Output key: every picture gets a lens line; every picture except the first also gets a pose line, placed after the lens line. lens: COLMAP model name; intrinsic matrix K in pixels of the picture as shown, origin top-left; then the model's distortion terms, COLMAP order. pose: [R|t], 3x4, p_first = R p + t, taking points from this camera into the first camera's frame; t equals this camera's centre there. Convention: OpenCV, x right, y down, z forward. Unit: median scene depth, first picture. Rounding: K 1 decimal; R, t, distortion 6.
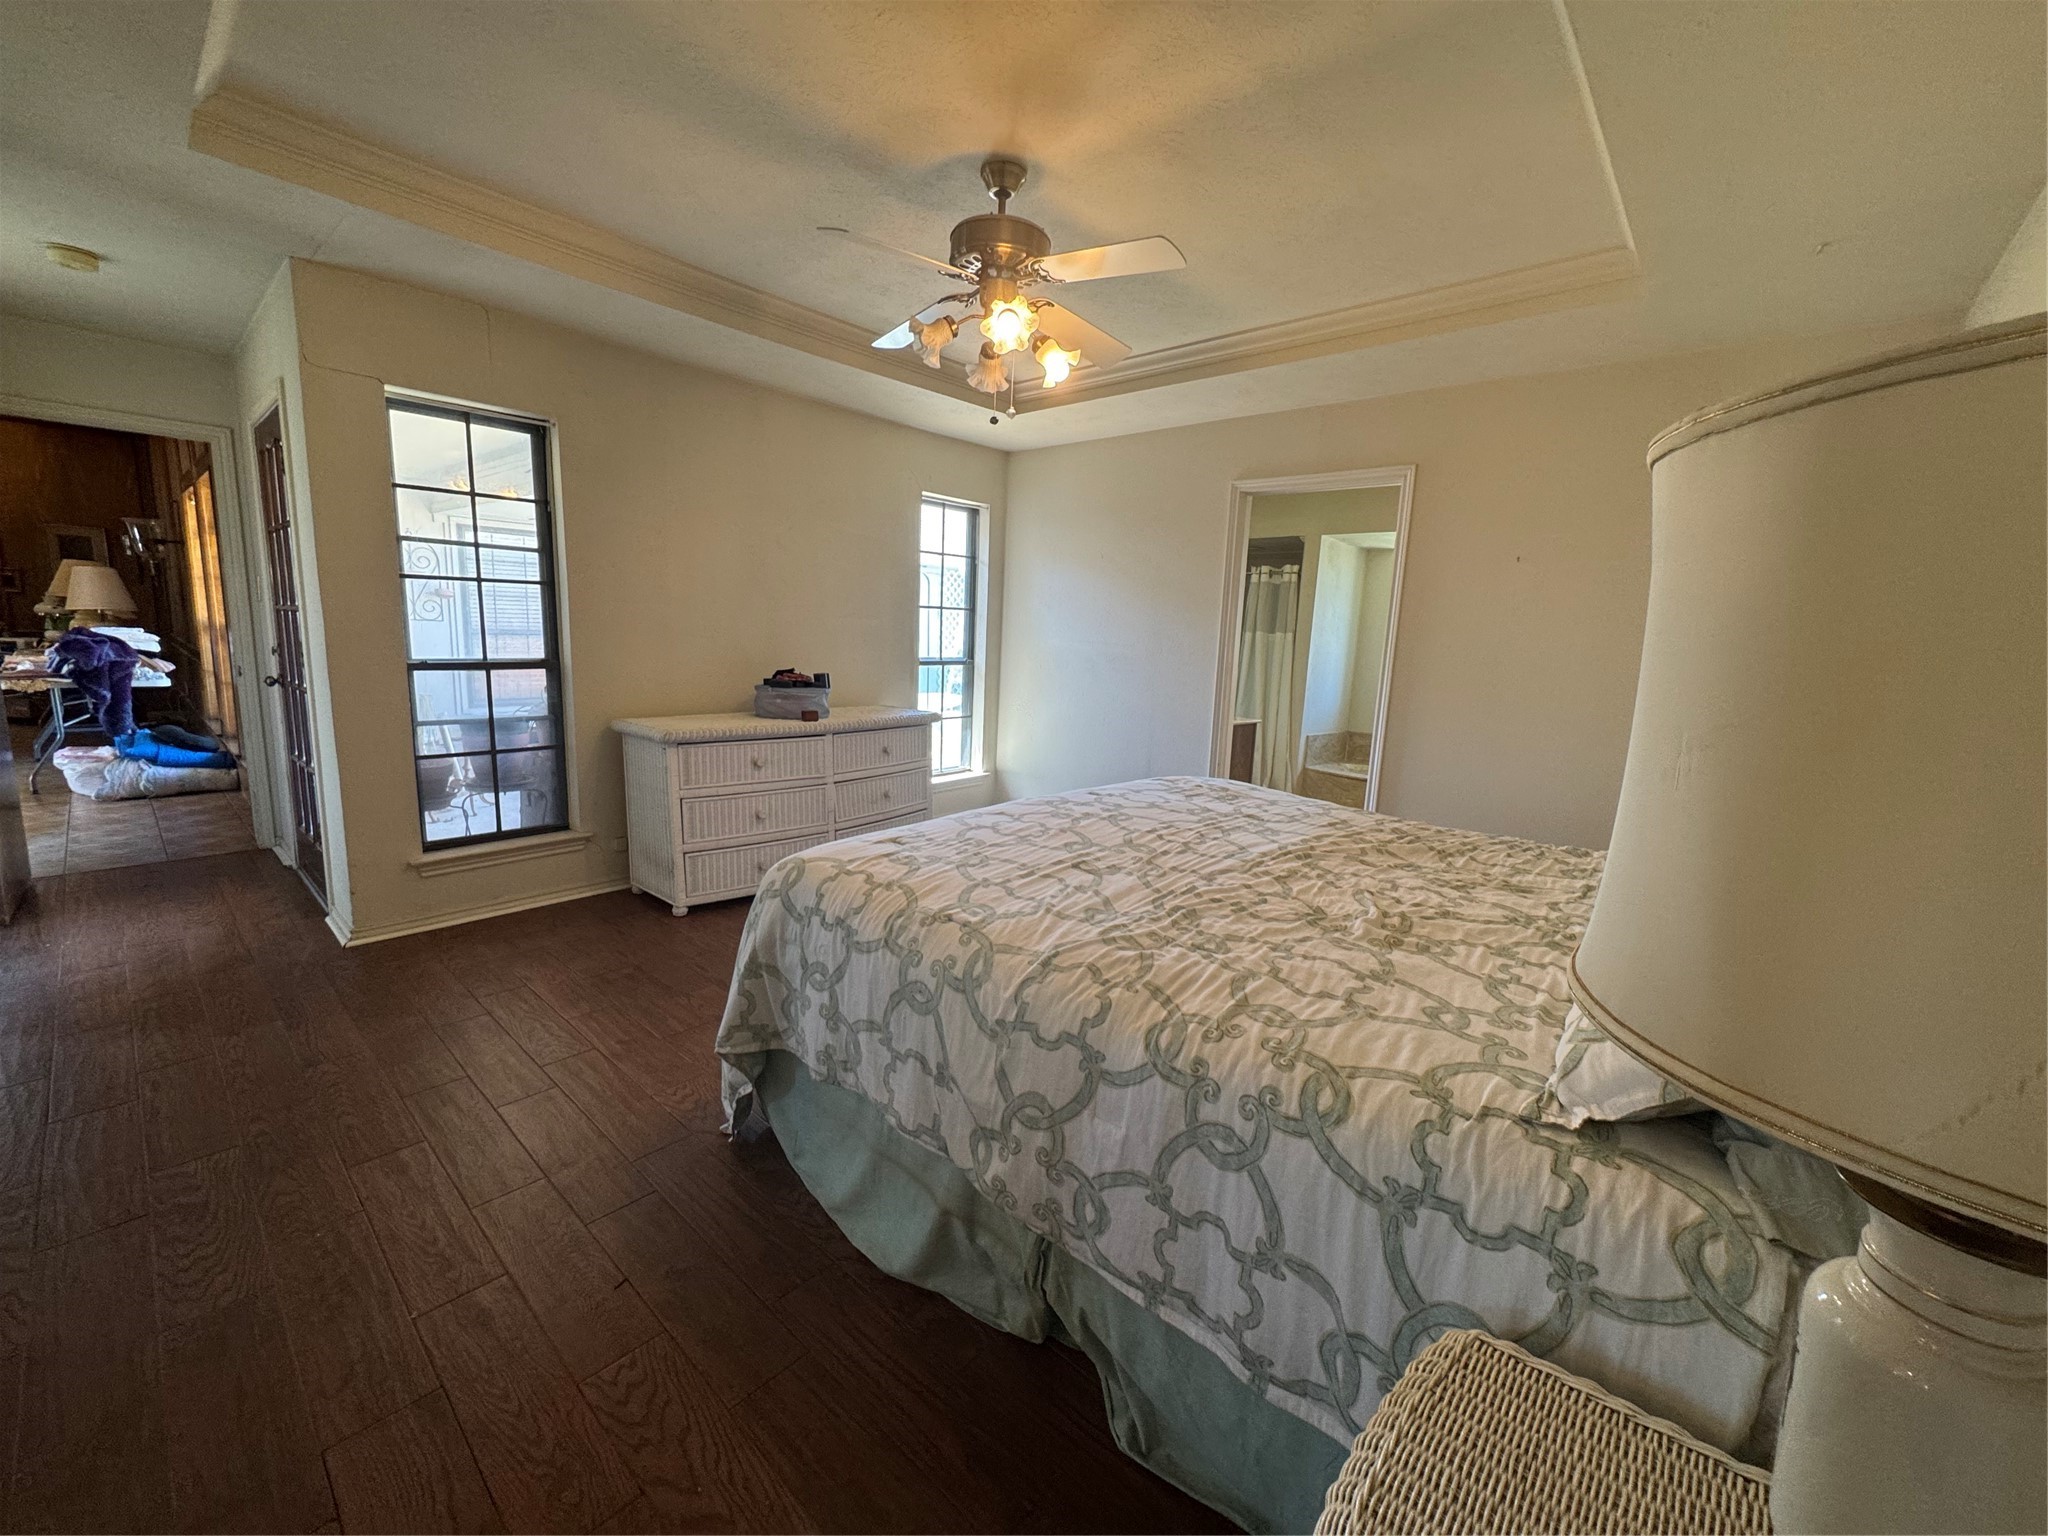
lens RADIAL K [[811.8, 0, 1024.7], [0, 811.8, 770.1], [0, 0, 1]] dist [-0.000756, -0.000130]
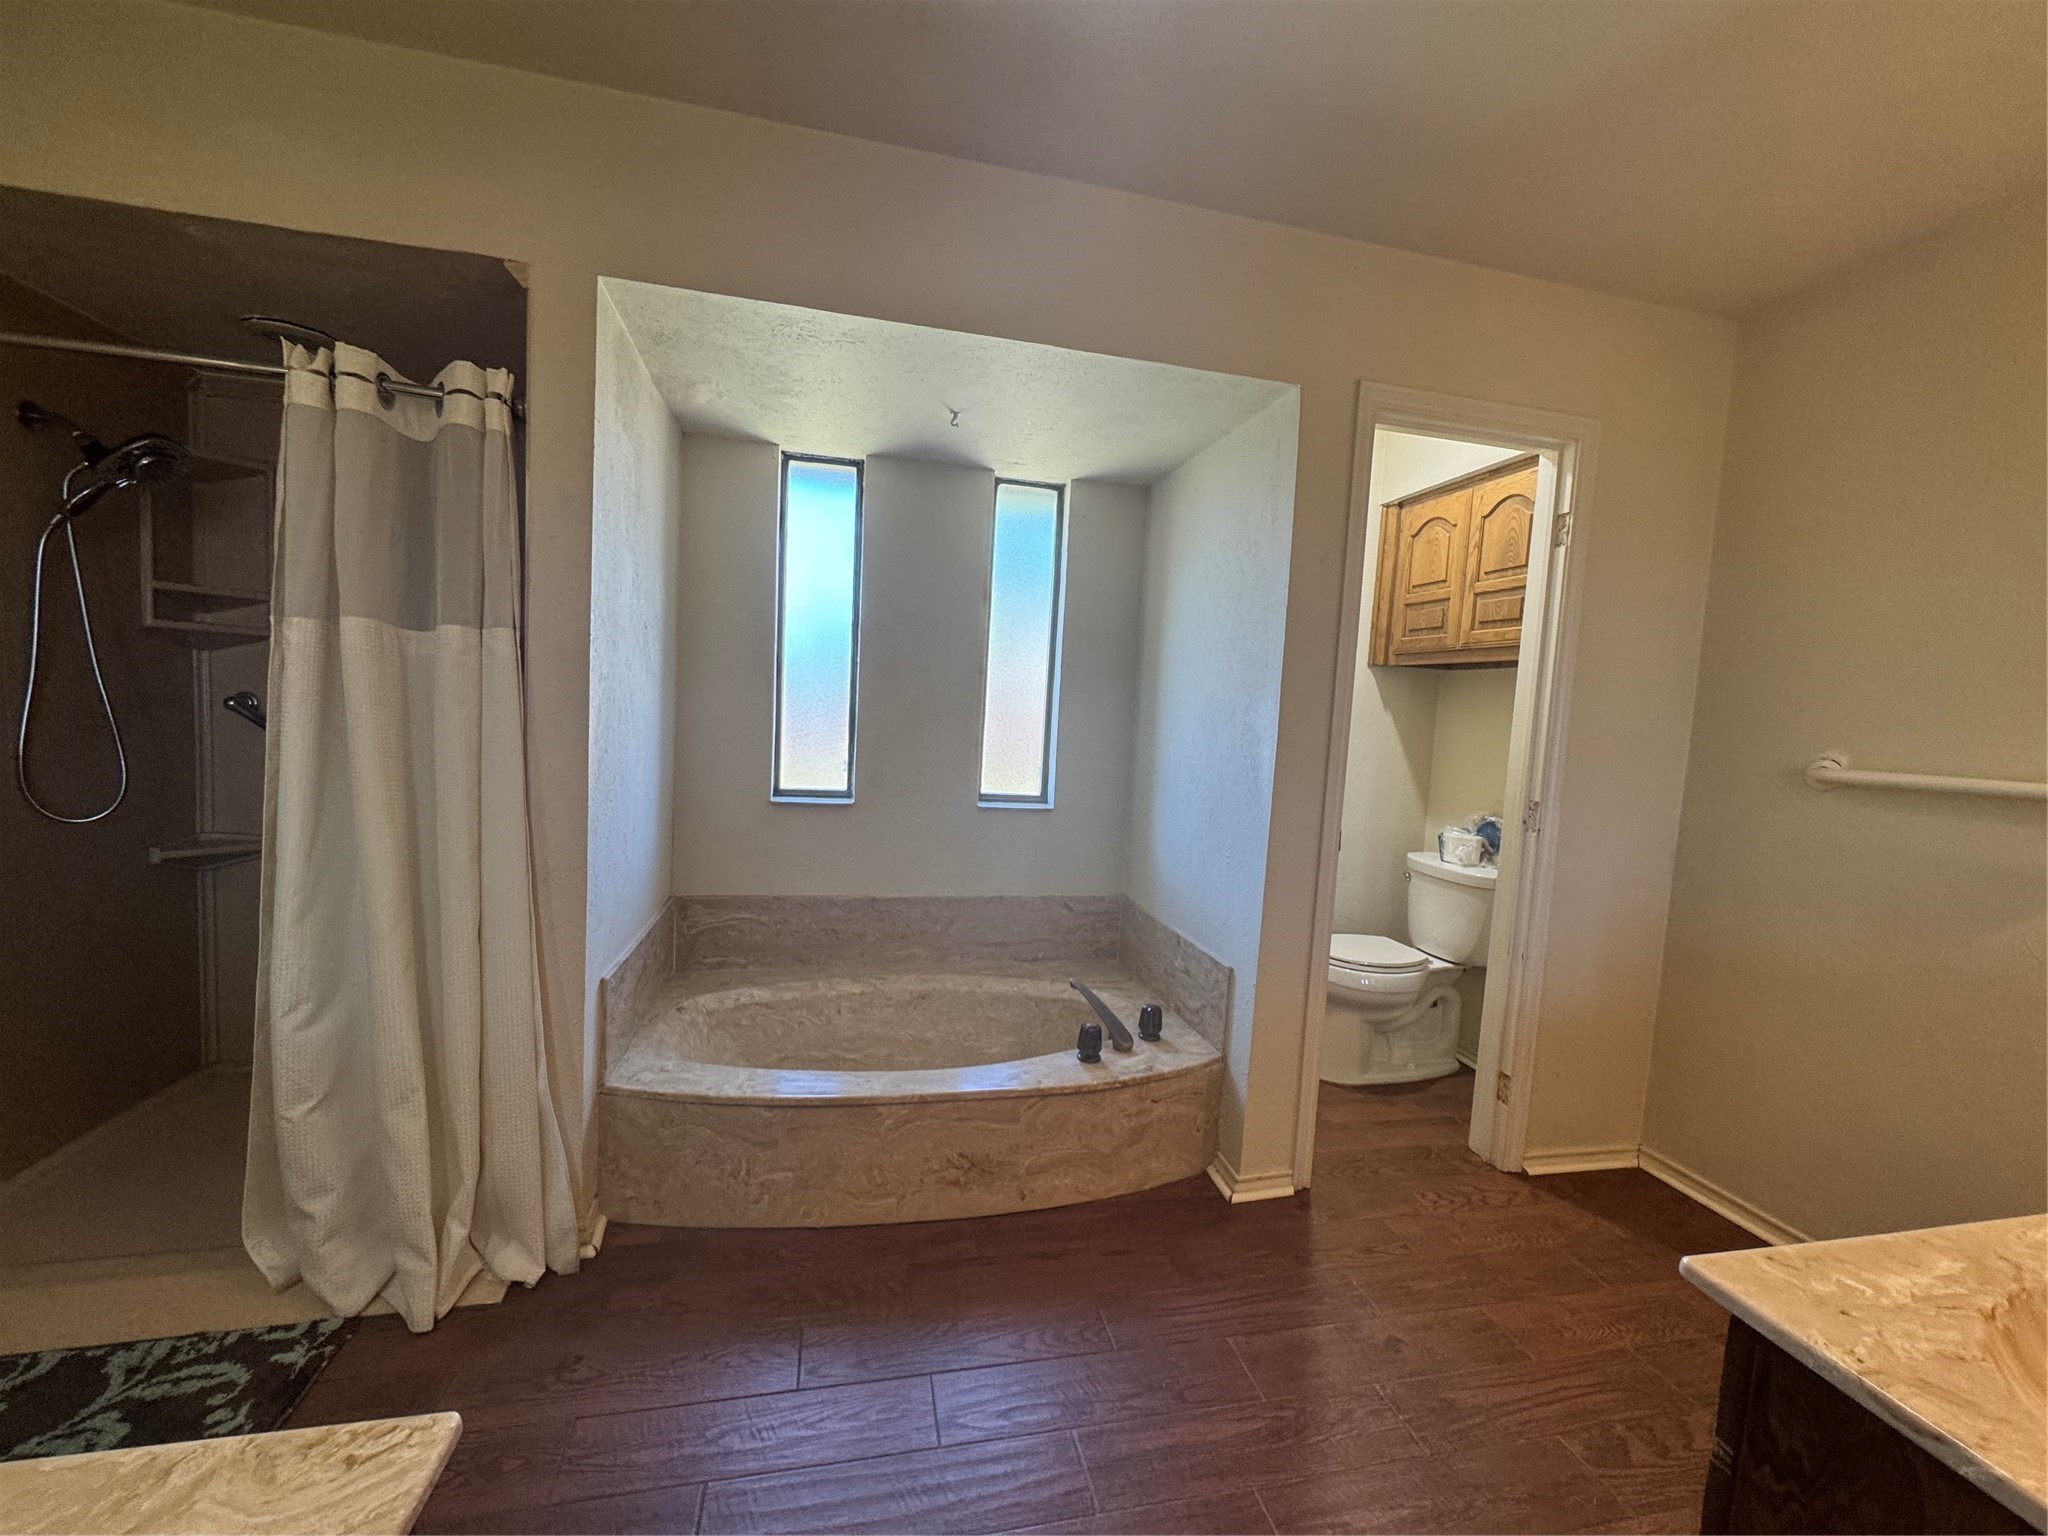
lens RADIAL K [[811.8, 0, 1024.7], [0, 811.8, 770.1], [0, 0, 1]] dist [-0.000756, -0.000130]
pose [[0.592807, -0.074514, 0.801890, 0.212564], [0.107081, 0.994162, 0.013219, -0.108729], [-0.798194, 0.078031, 0.597325, 0.708580]]
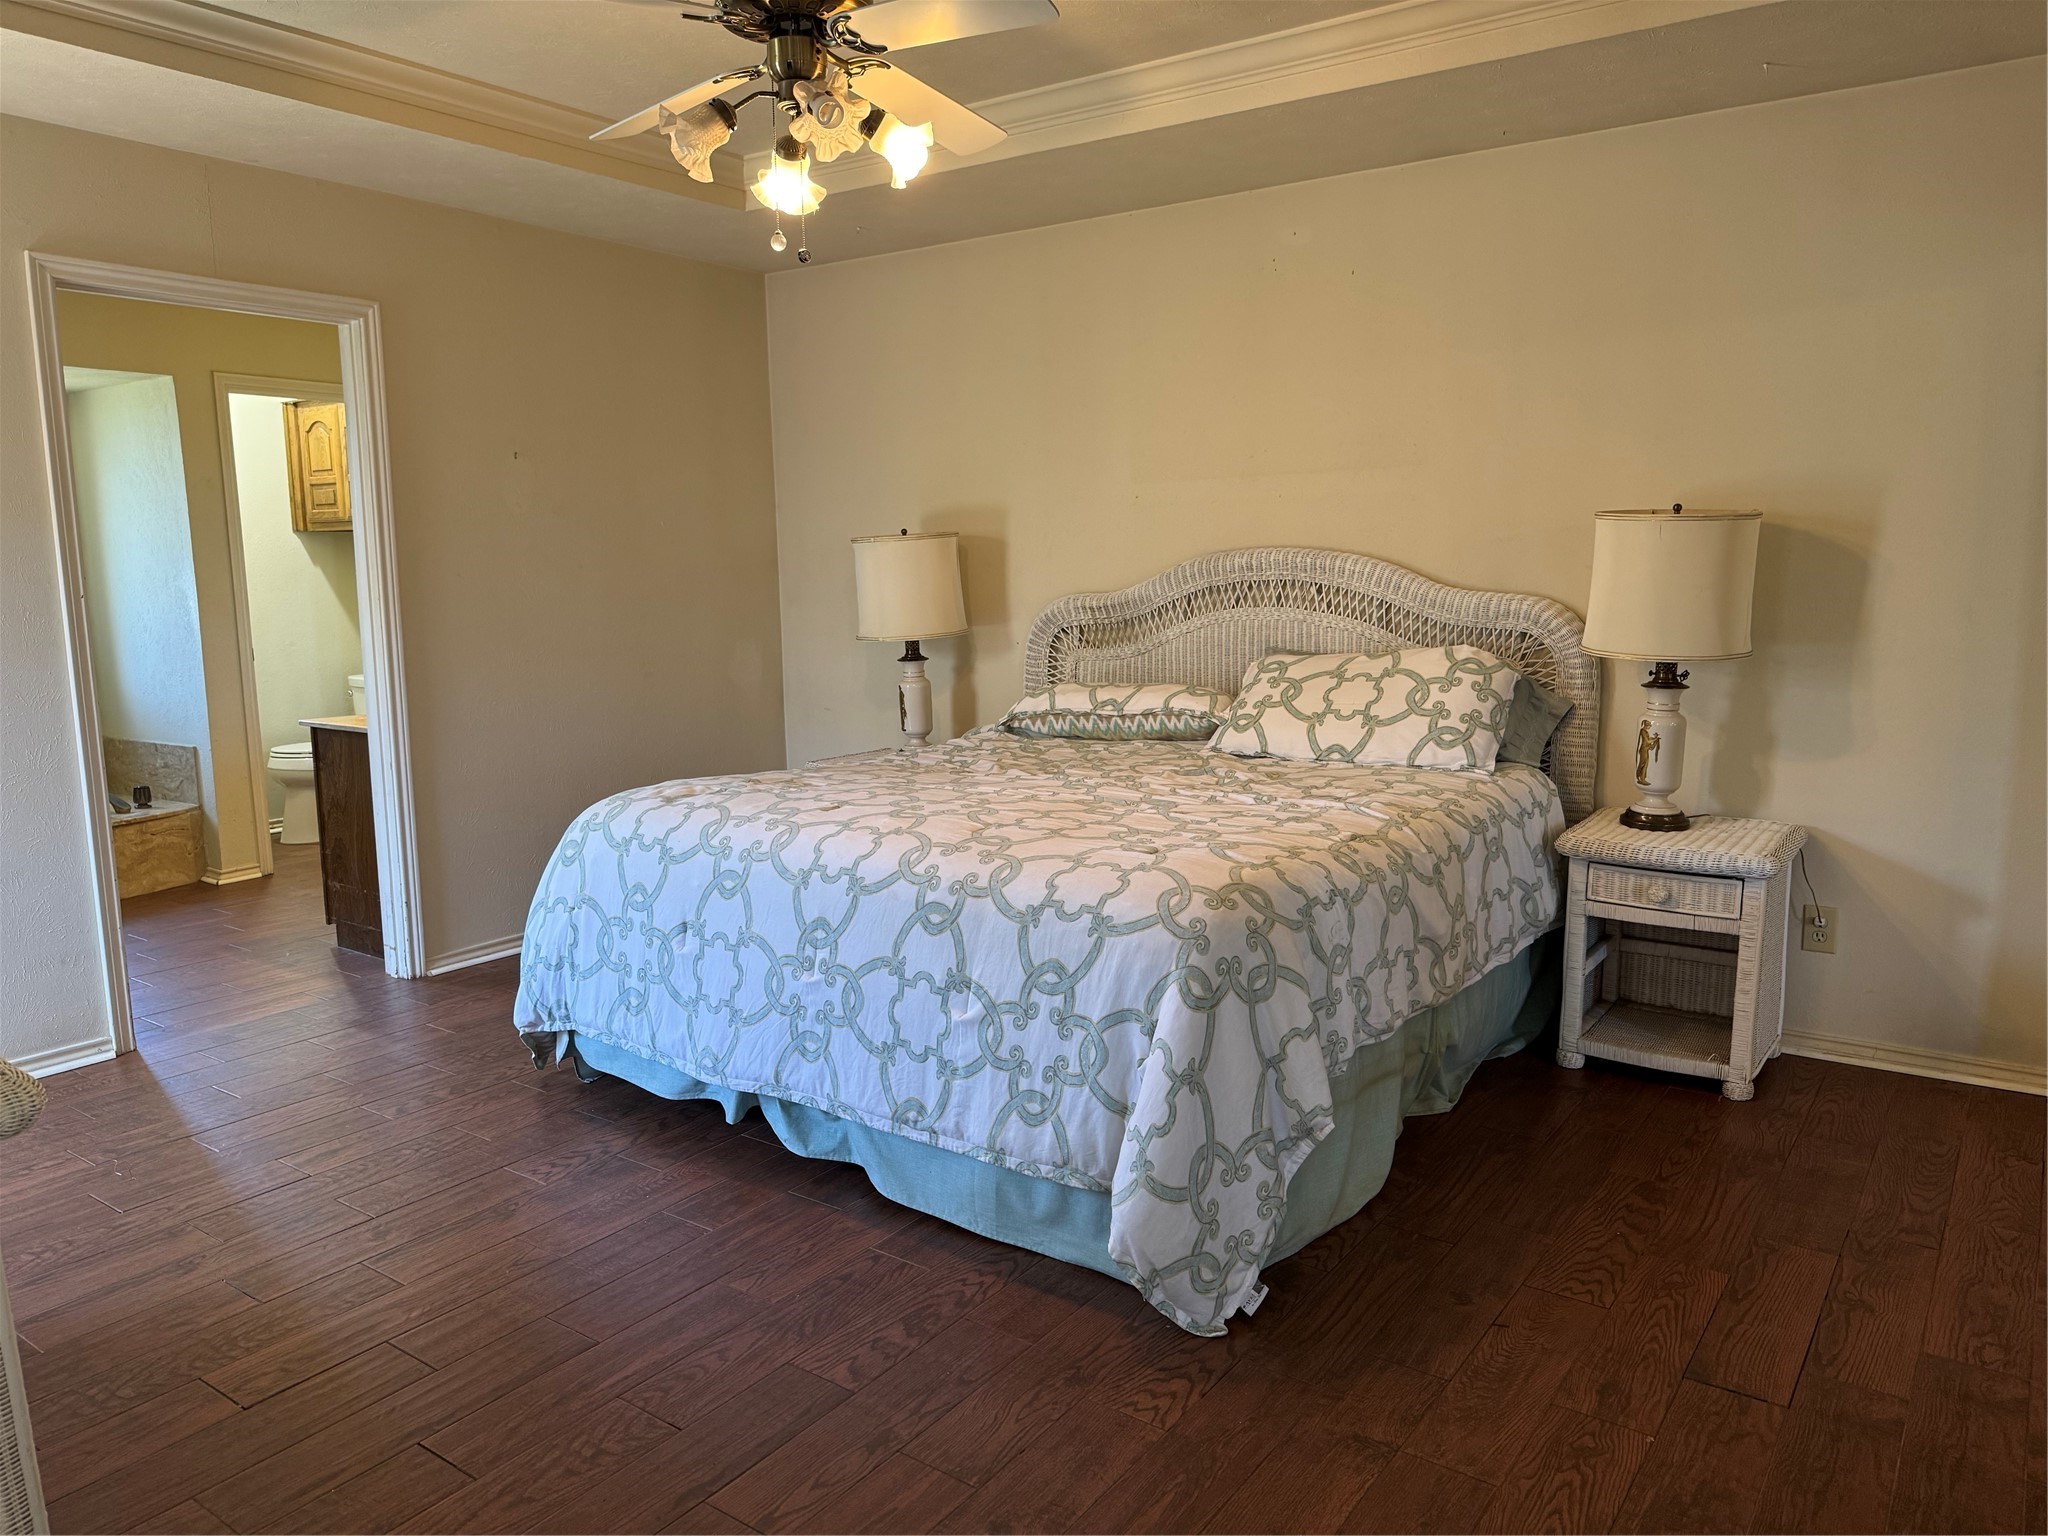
lens RADIAL K [[1434.5, 0, 1016.1], [0, 1434.5, 762.2], [0, 0, 1]] dist [0.146396, -0.225325]
pose [[-0.082733, -0.181480, 0.979908, -0.480898], [0.185475, 0.963296, 0.194063, -0.086888], [-0.979160, 0.197803, -0.046036, 0.356828]]
